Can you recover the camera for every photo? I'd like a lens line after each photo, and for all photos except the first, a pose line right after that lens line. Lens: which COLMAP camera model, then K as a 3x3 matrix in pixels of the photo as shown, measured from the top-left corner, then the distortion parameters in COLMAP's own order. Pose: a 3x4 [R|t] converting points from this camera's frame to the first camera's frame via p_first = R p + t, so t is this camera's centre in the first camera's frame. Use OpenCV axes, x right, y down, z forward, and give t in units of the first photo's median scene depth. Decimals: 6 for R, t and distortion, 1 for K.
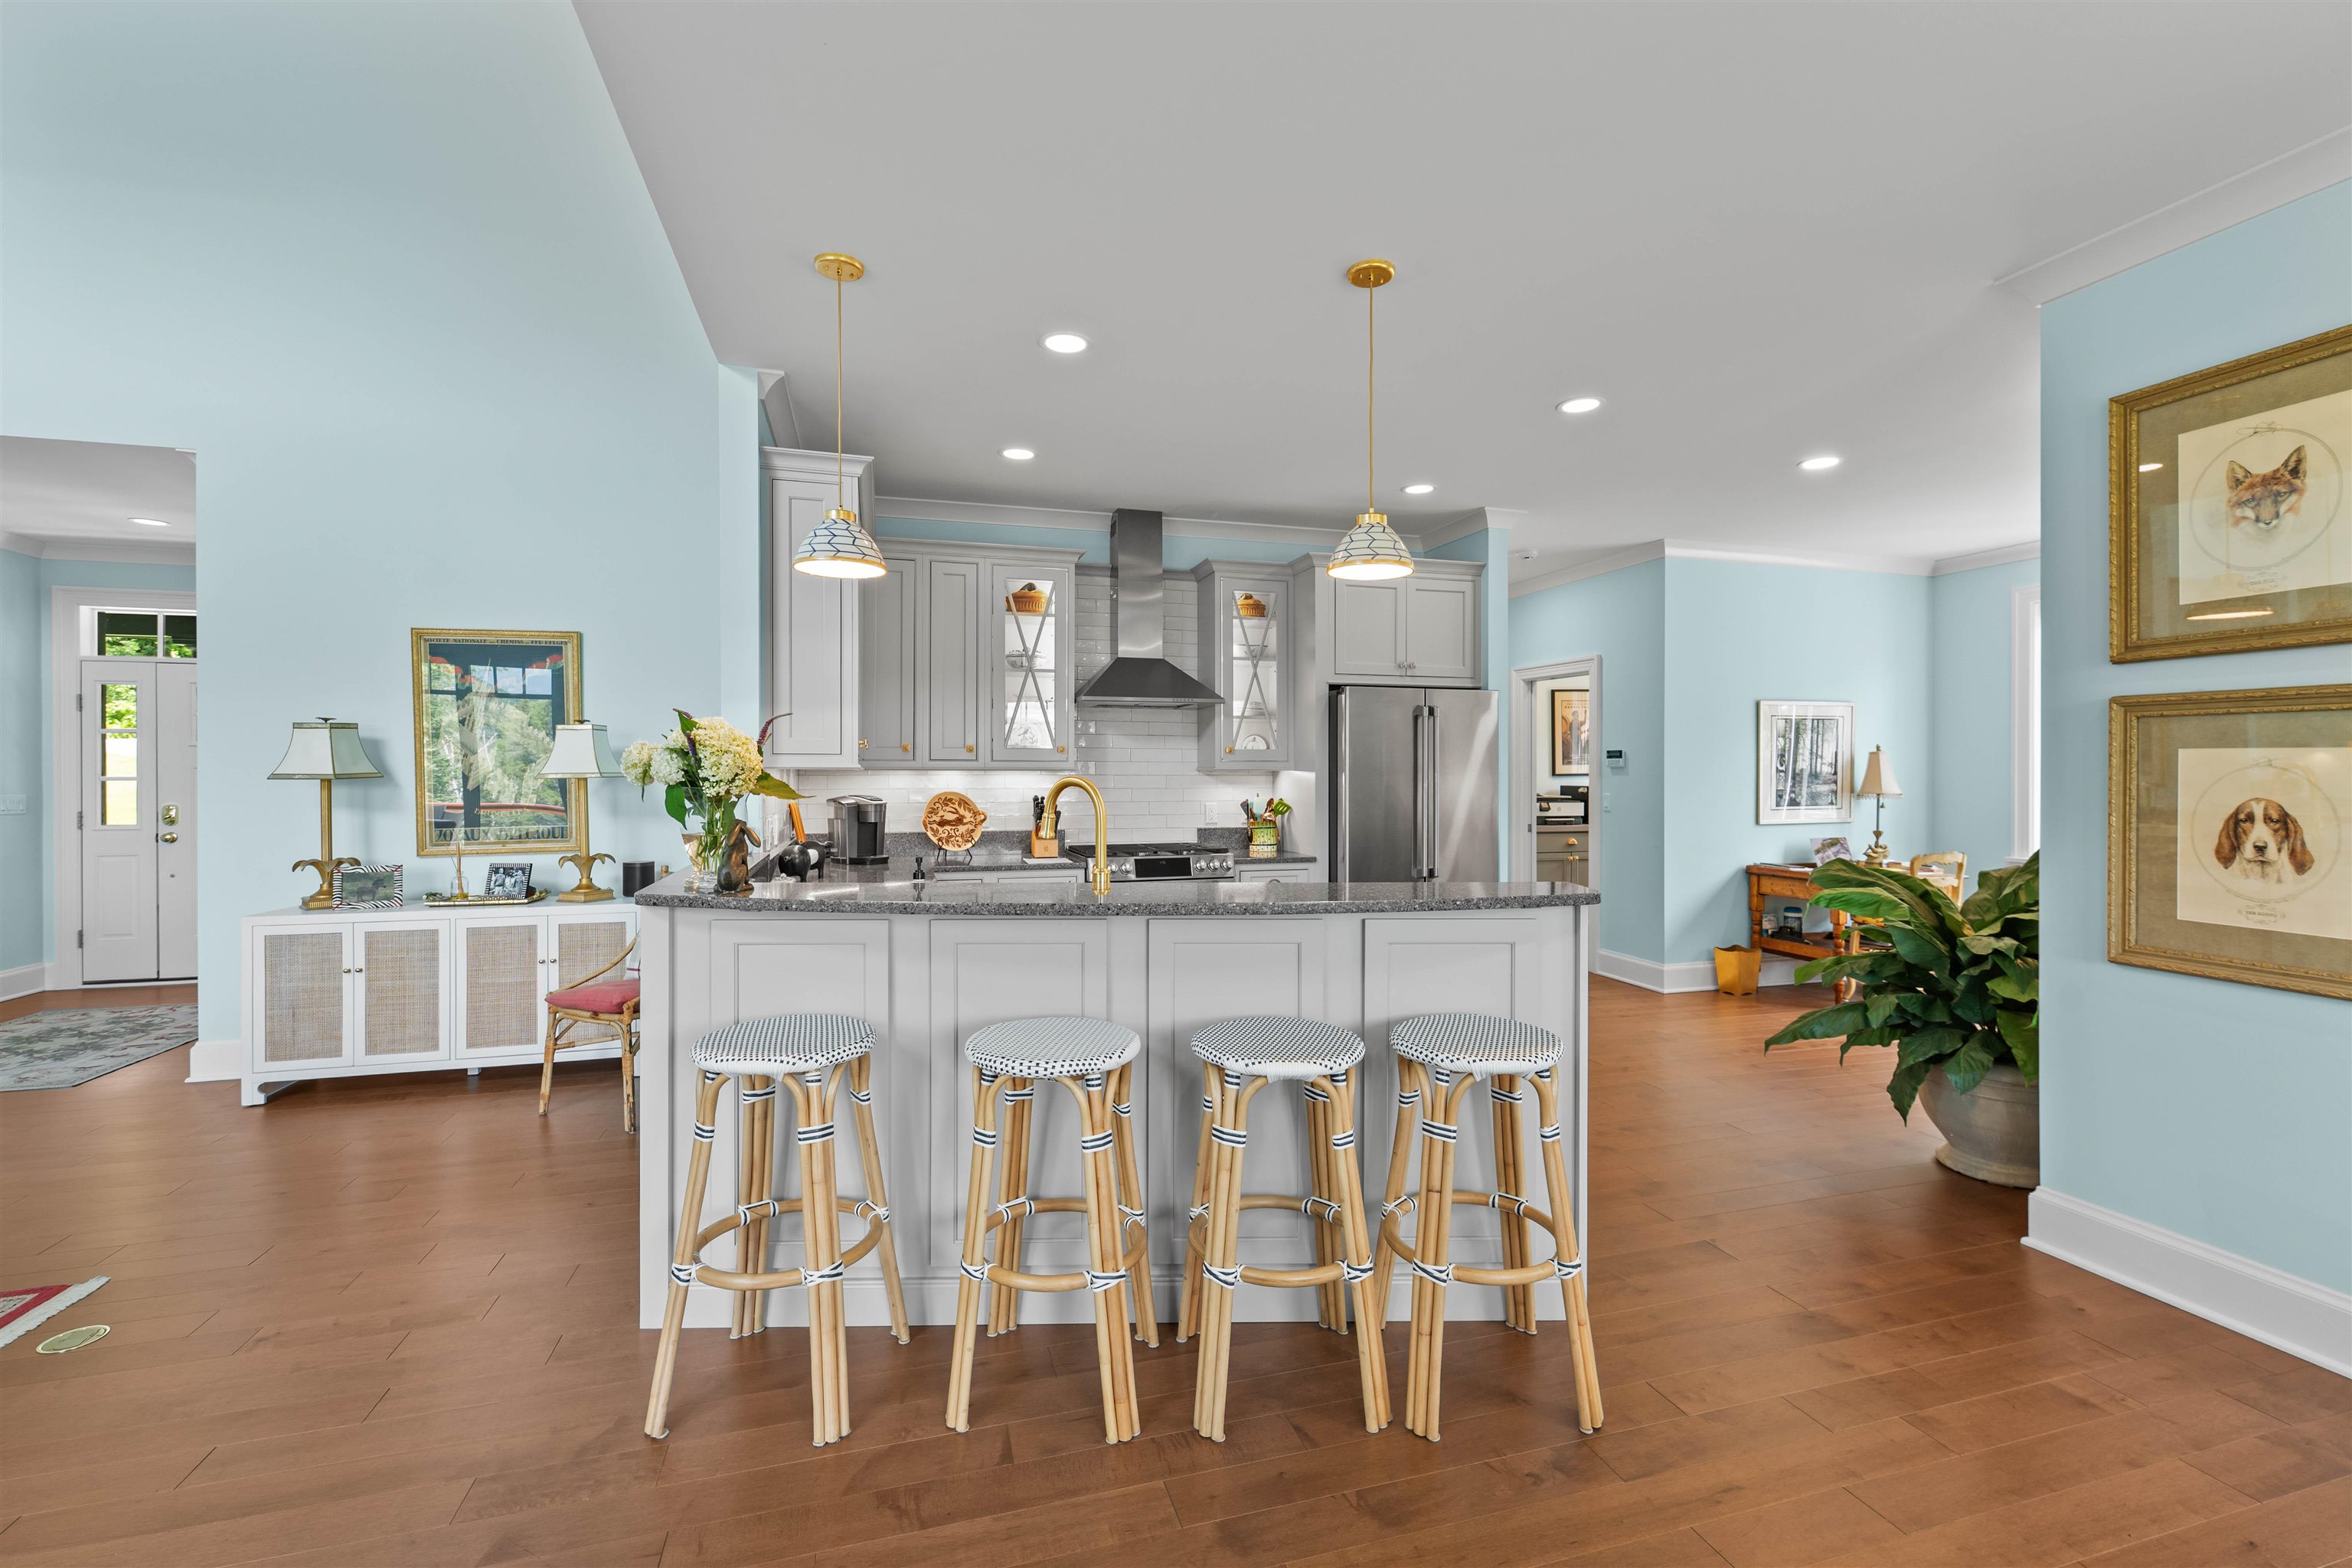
lens RADIAL K [[1102.3, 0, 1177.8], [0, 1102.3, 781.9], [0, 0, 1]] dist [-0.001454, -0.000056]
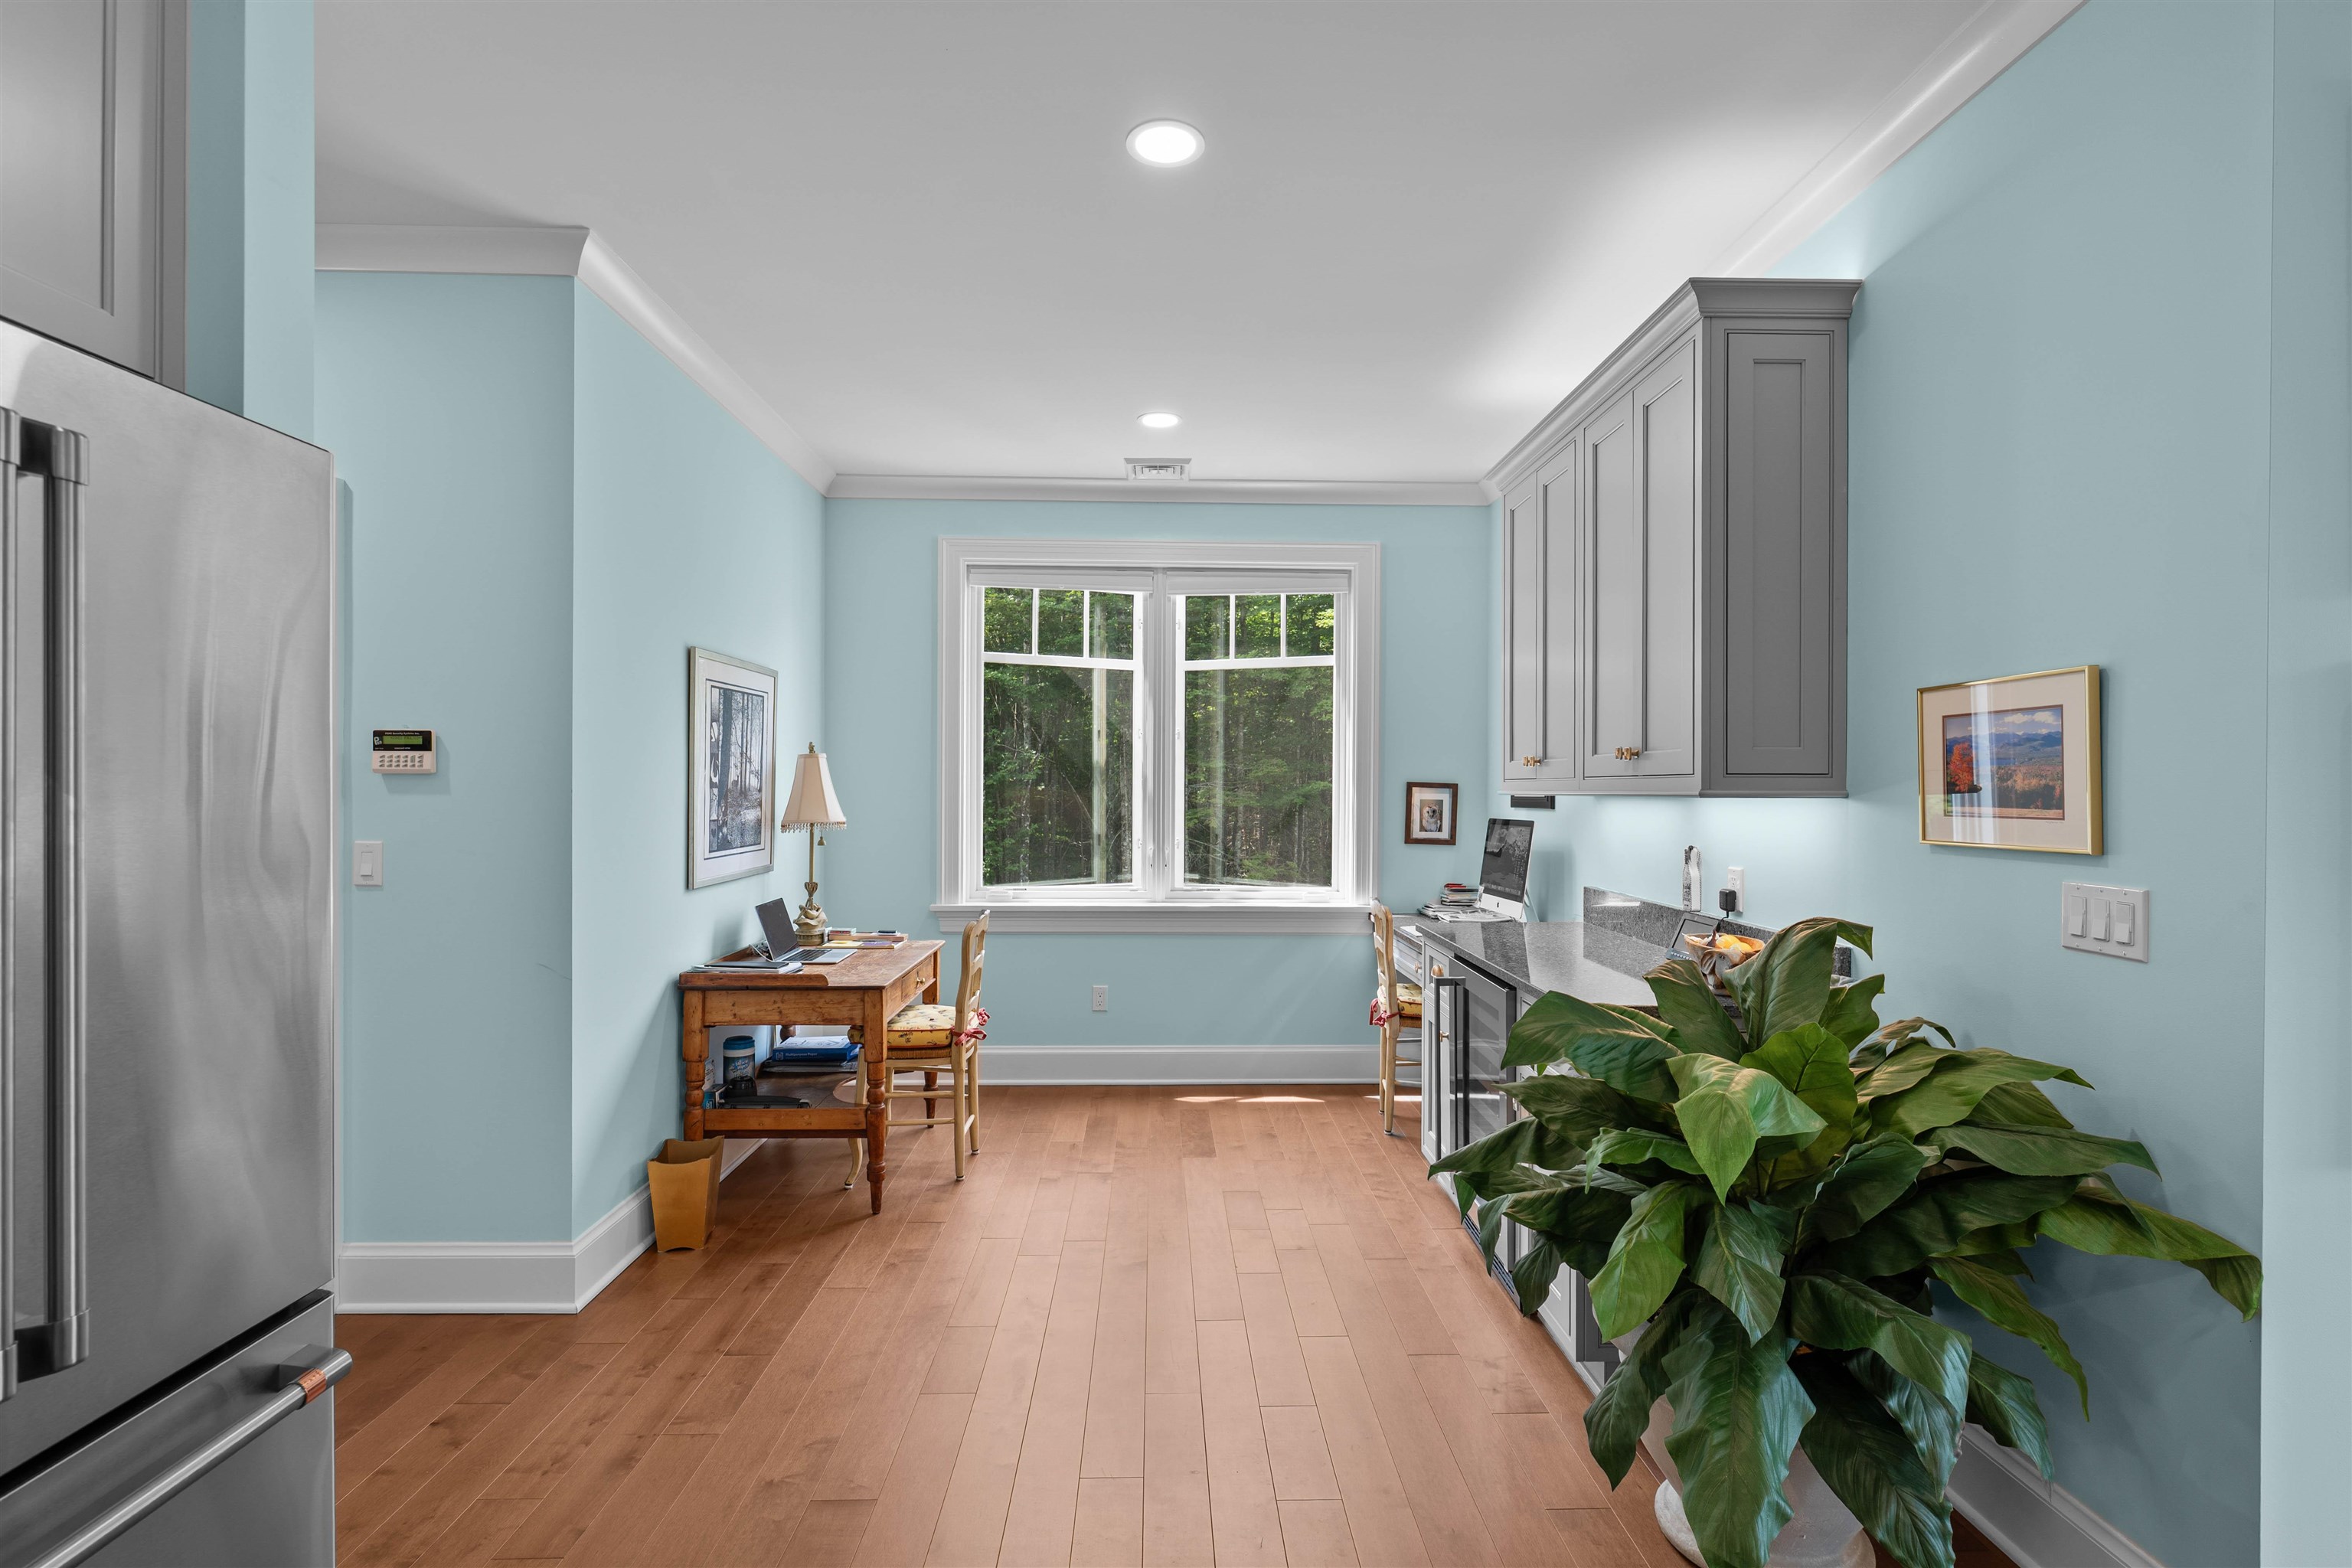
lens RADIAL K [[1143.3, 0, 1186.4], [0, 1143.3, 793.5], [0, 0, 1]] dist [0.003127, 0.000101]
pose [[0.279987, -0.002635, 0.960000, 0.082807], [0.007640, 0.999971, 0.000516, -0.004320], [-0.959973, 0.007190, 0.279999, 0.623204]]
